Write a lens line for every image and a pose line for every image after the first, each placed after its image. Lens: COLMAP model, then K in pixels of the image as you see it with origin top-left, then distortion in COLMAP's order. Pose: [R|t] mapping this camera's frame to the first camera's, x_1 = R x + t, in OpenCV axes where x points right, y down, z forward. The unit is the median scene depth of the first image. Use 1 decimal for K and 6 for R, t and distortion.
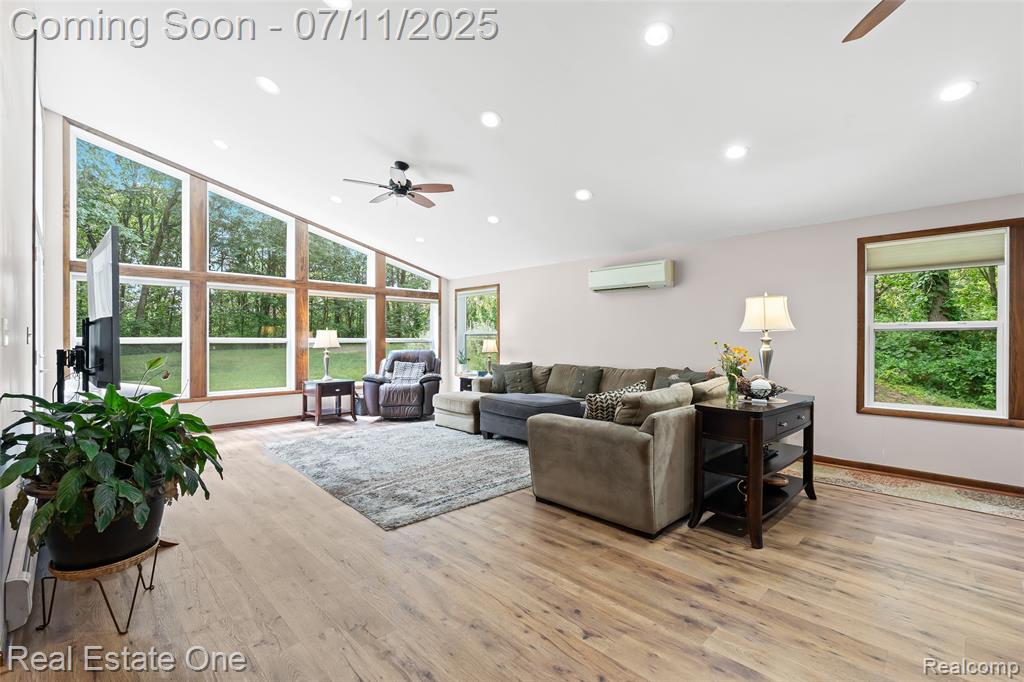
lens RADIAL K [[449.3, 0, 511.0], [0, 449.3, 341.6], [0, 0, 1]] dist [-0.003662, -0.000493]
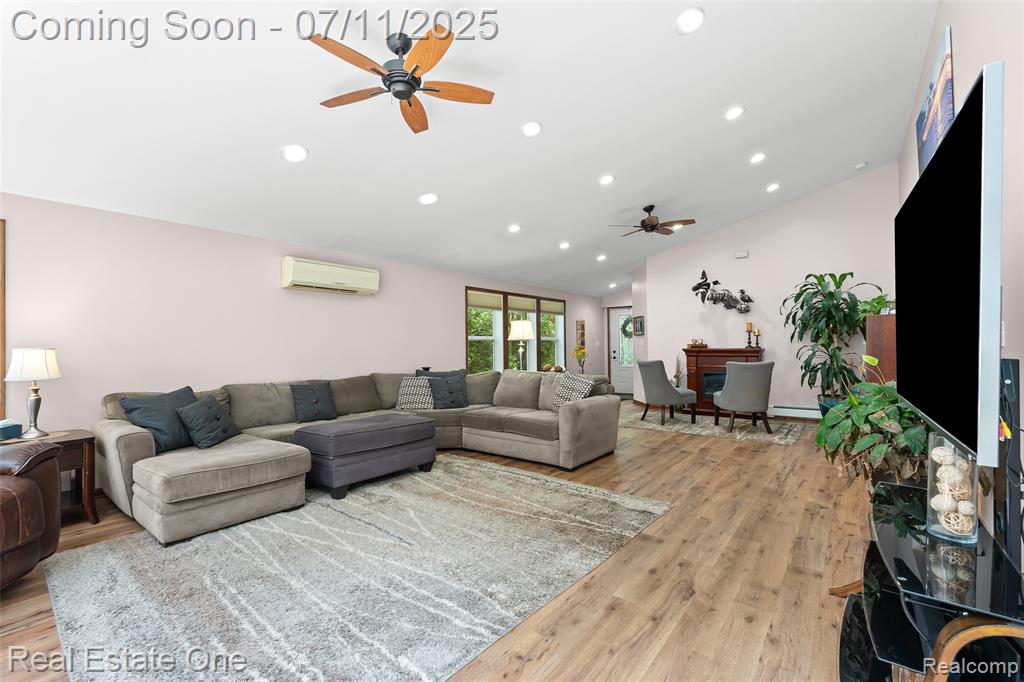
lens RADIAL K [[449.3, 0, 511.0], [0, 449.3, 341.6], [0, 0, 1]] dist [-0.003662, -0.000493]
pose [[-0.135784, 0.008642, 0.990701, -1.351313], [0.010571, 0.999918, -0.007273, -0.007098], [-0.990682, 0.009485, -0.135864, 1.536470]]
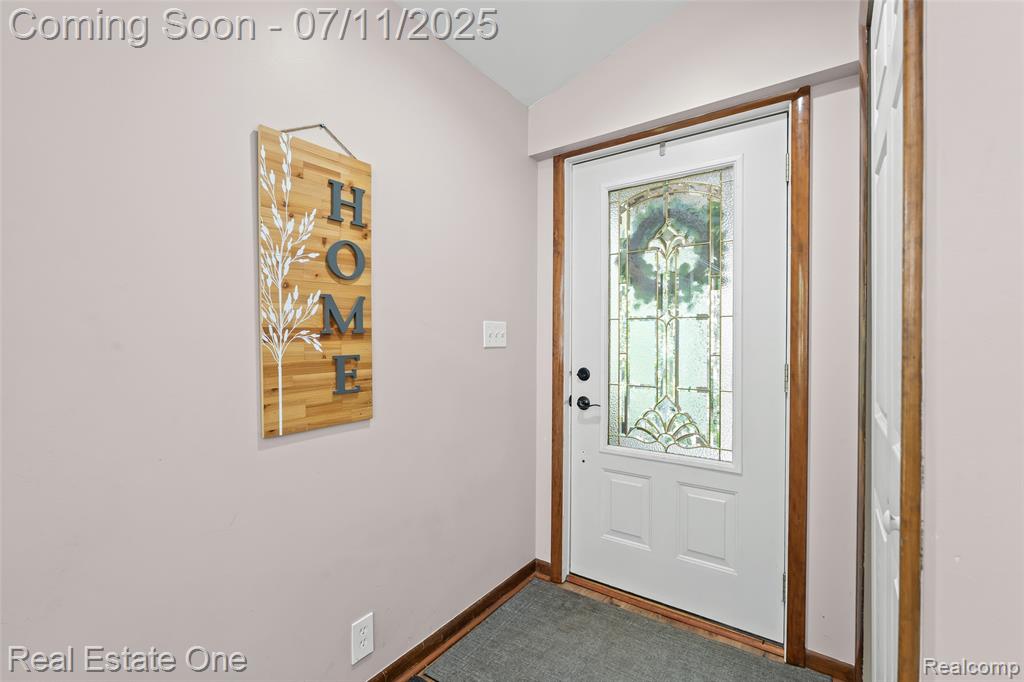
lens RADIAL K [[449.3, 0, 511.0], [0, 449.3, 341.6], [0, 0, 1]] dist [-0.003662, -0.000493]
pose [[-0.168928, -0.007717, 0.985598, 1.568183], [0.000910, 0.999968, 0.007985, 0.001026], [-0.985628, 0.002246, -0.168915, 0.403765]]
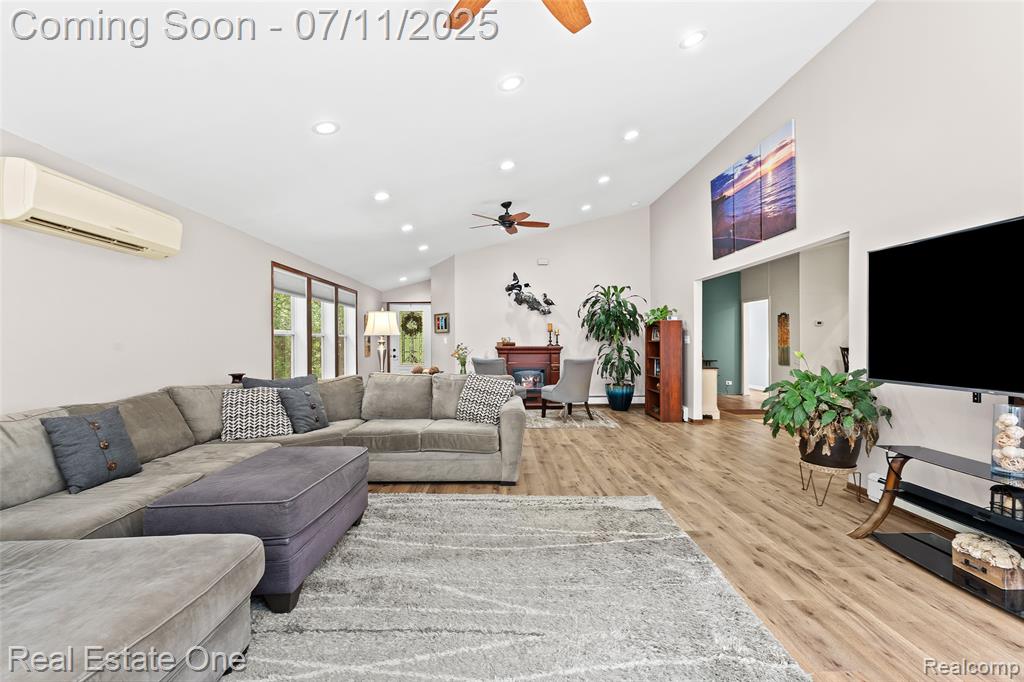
lens RADIAL K [[449.3, 0, 511.0], [0, 449.3, 341.6], [0, 0, 1]] dist [-0.003662, -0.000493]
pose [[-0.725885, 0.001384, 0.687814, -0.812240], [0.003501, 0.999992, 0.001683, -0.008302], [-0.687807, 0.003630, -0.725885, 2.093644]]
